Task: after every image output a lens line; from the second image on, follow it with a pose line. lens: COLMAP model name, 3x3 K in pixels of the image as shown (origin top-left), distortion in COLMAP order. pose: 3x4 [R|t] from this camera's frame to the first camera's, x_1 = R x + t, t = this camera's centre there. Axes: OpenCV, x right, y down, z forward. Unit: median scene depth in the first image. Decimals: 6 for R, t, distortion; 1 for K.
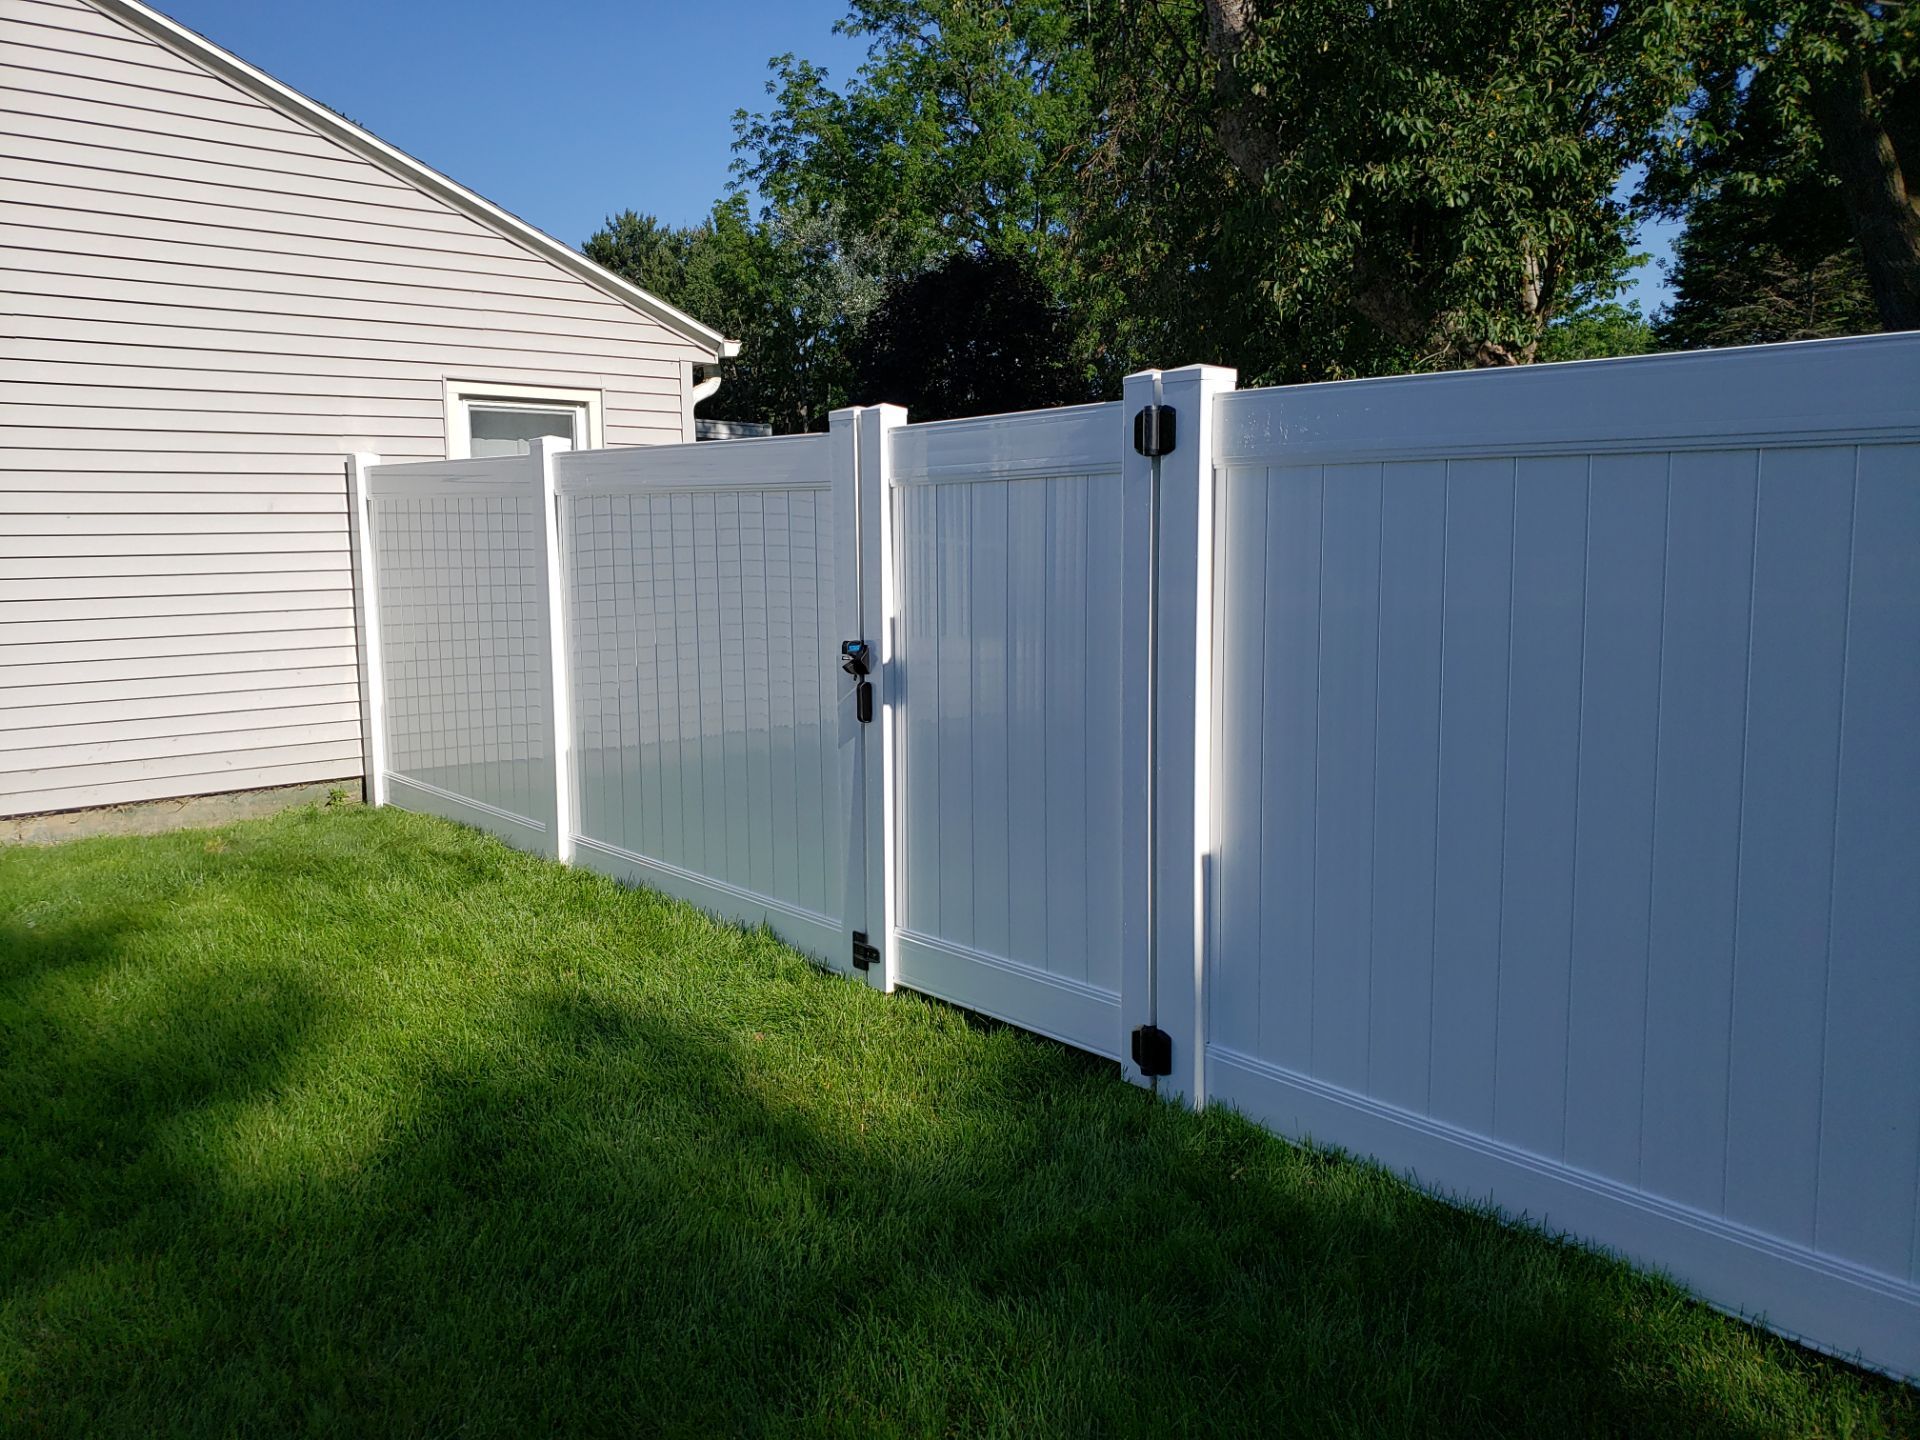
lens RADIAL K [[1563.0, 0, 960.0], [0, 1563.0, 720.0], [0, 0, 1]] dist [0.035503, -0.037565]
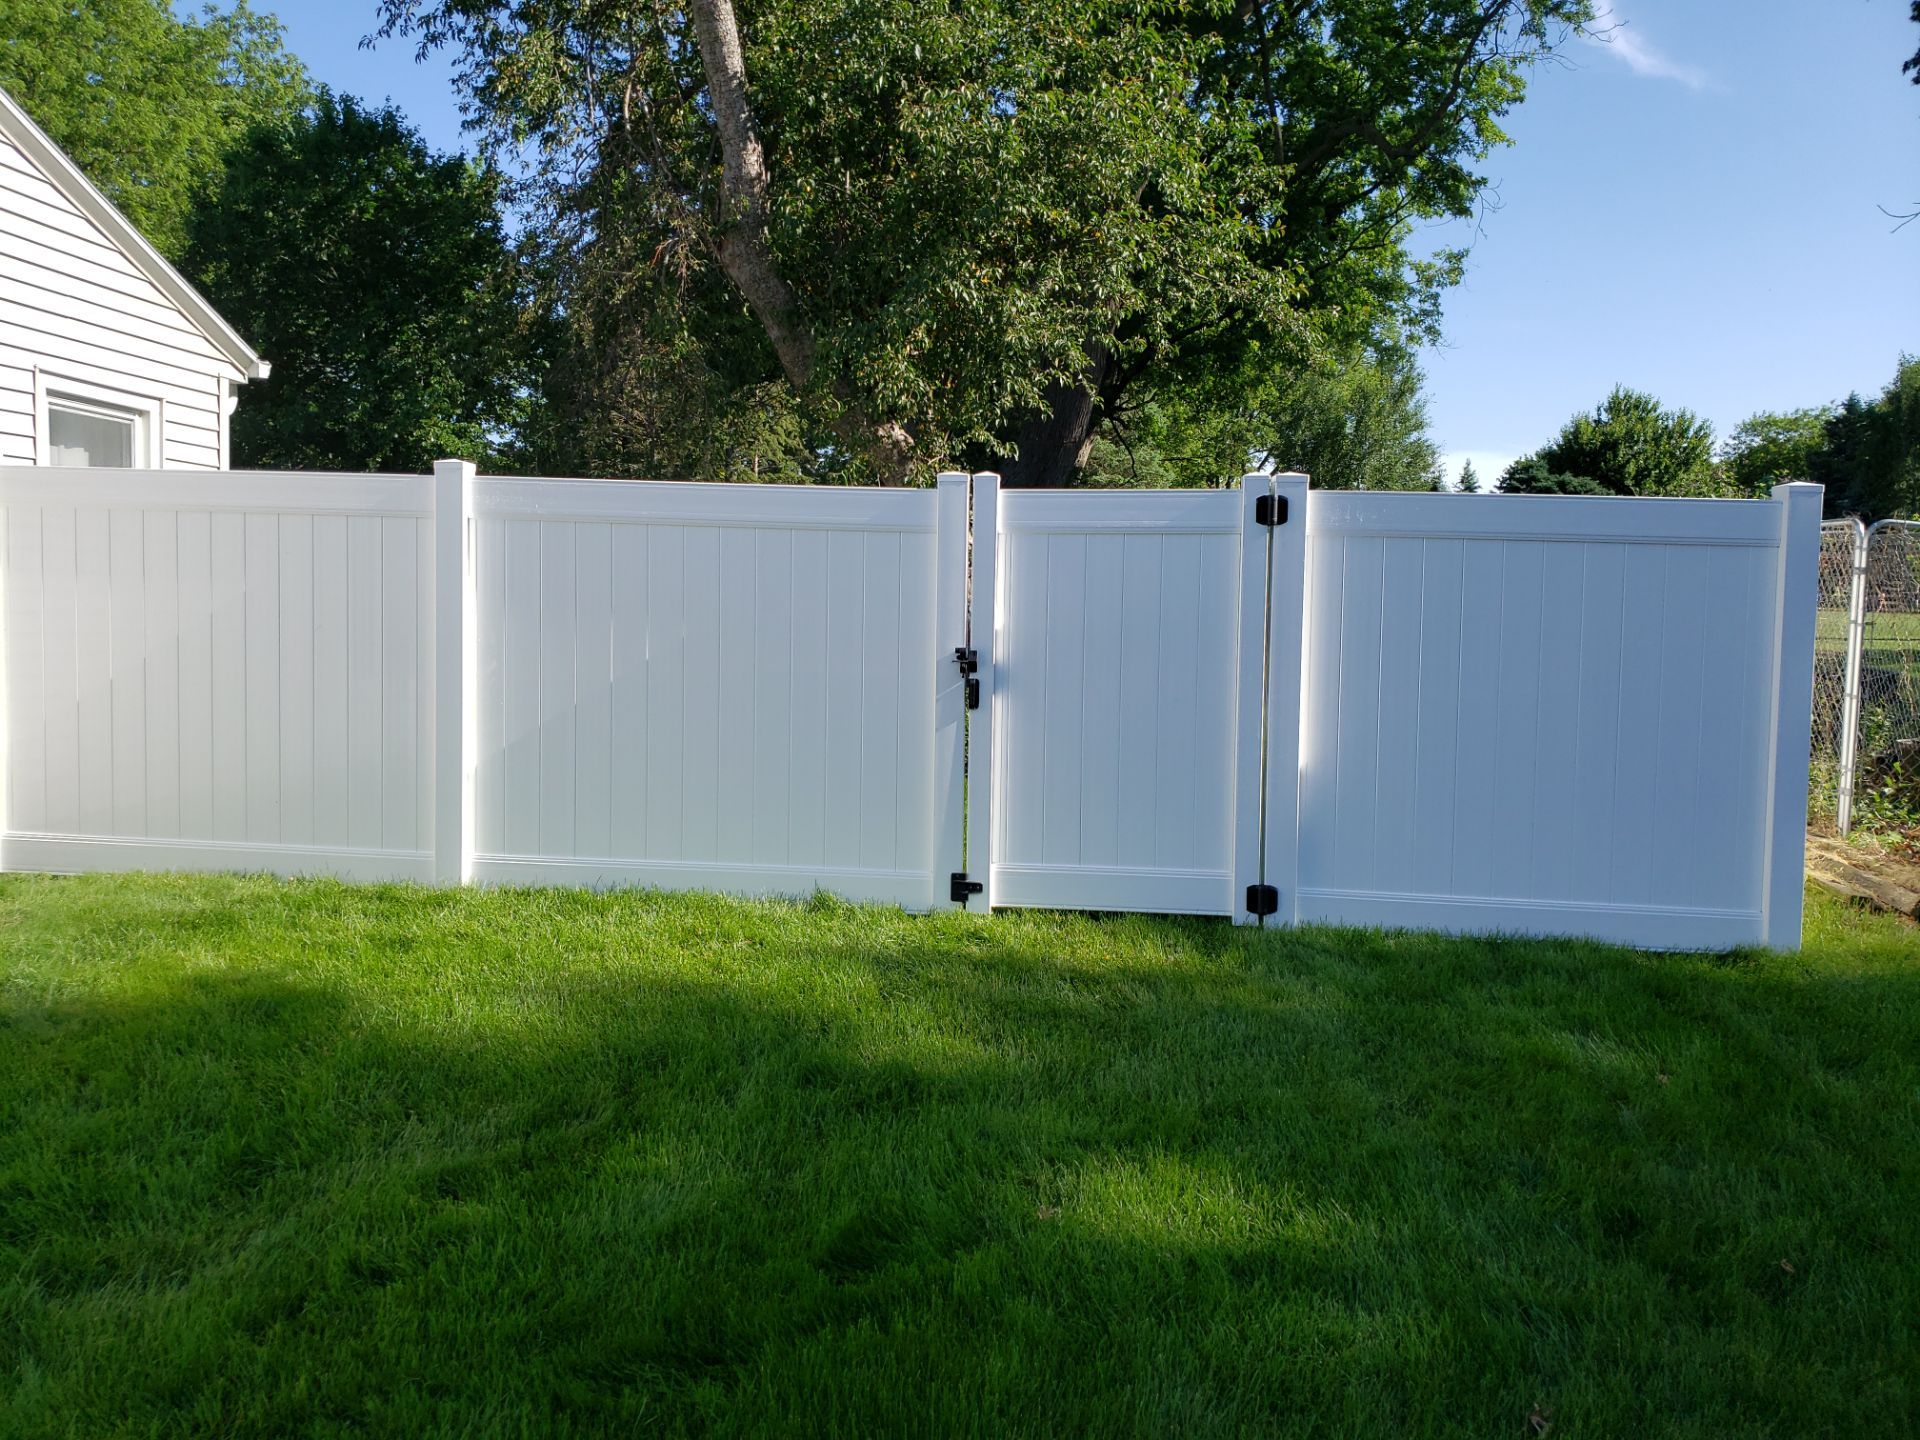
lens RADIAL K [[1563.0, 0, 960.0], [0, 1563.0, 720.0], [0, 0, 1]] dist [0.035503, -0.037565]
pose [[0.694792, -0.028680, 0.718639, -1.013737], [0.062326, 0.997847, -0.020435, 0.036585], [-0.716505, 0.058988, 0.695083, 0.092925]]
